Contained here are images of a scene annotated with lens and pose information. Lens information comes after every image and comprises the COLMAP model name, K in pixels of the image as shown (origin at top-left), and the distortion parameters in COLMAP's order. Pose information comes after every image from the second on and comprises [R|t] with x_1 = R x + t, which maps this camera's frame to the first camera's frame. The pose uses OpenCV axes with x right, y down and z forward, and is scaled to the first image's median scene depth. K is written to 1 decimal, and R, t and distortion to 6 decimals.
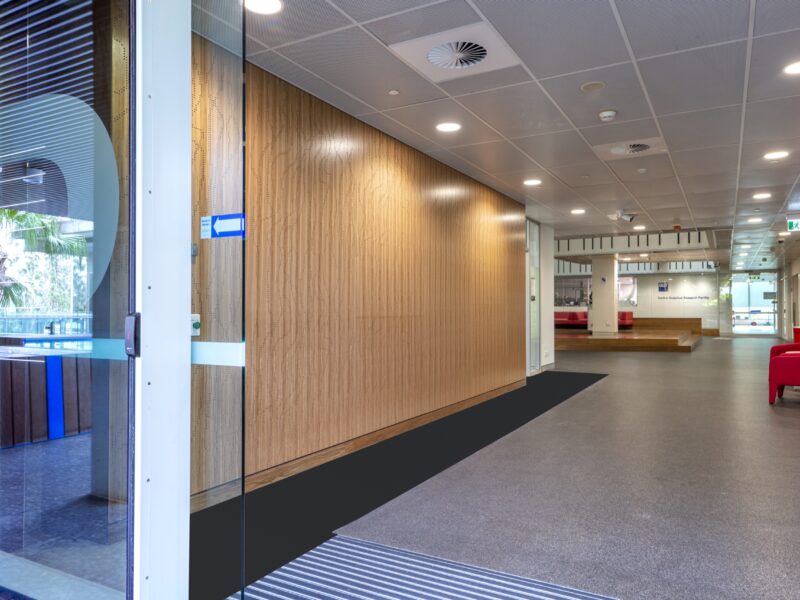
lens RADIAL K [[581.4, 0, 405.1], [0, 581.4, 297.6], [0, 0, 1]] dist [0.022382, 0.001636]
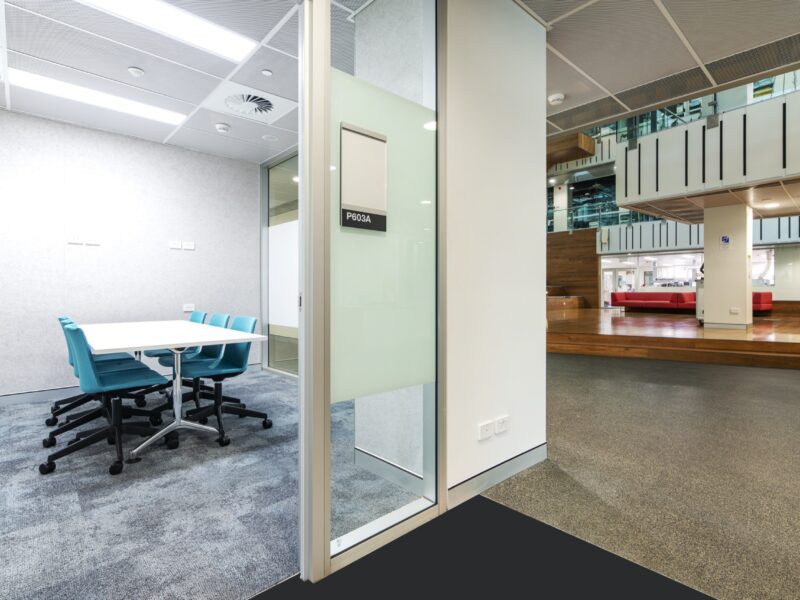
lens RADIAL K [[411.5, 0, 397.5], [0, 411.5, 288.5], [0, 0, 1]] dist [0.002005, 0.000733]
pose [[0.943491, 0.002012, -0.331392, 0.691099], [0.002691, 0.999902, 0.013731, 0.062782], [0.331388, -0.013846, 0.943393, 2.073474]]
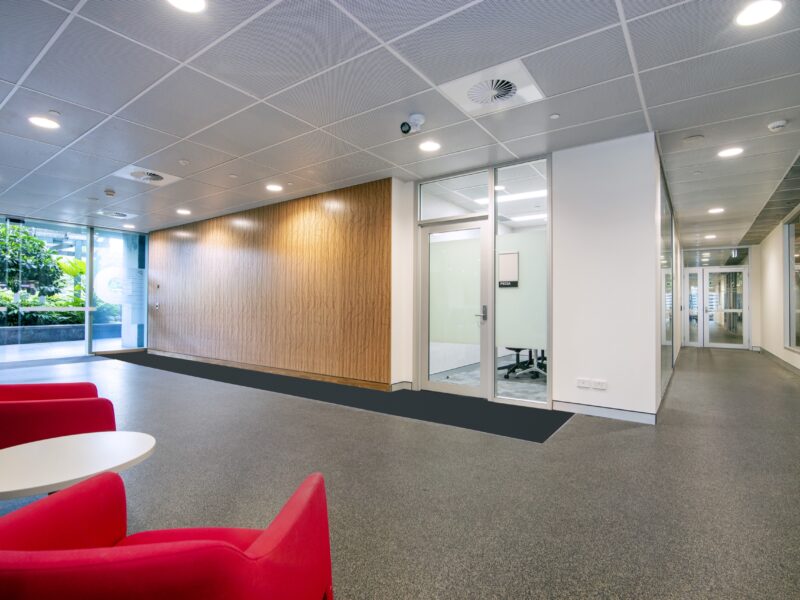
lens RADIAL K [[411.5, 0, 408.1], [0, 411.5, 303.9], [0, 0, 1]] dist [0.002005, 0.000733]
pose [[-0.125225, -0.011078, -0.992067, 1.648021], [0.011524, 0.999854, -0.012619, 0.066289], [0.992061, -0.013013, -0.125079, 2.301153]]
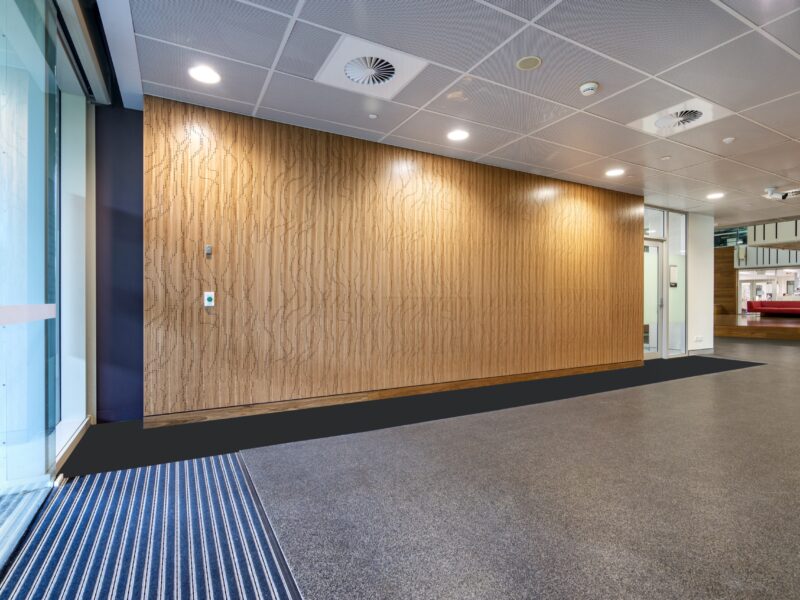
lens RADIAL K [[411.5, 0, 402.7], [0, 411.5, 300.0], [0, 0, 1]] dist [0.002005, 0.000733]
pose [[0.843923, 0.003786, -0.536452, 0.500140], [0.007797, 0.999783, 0.019323, 0.024987], [0.536408, -0.020490, 0.843710, 0.277869]]
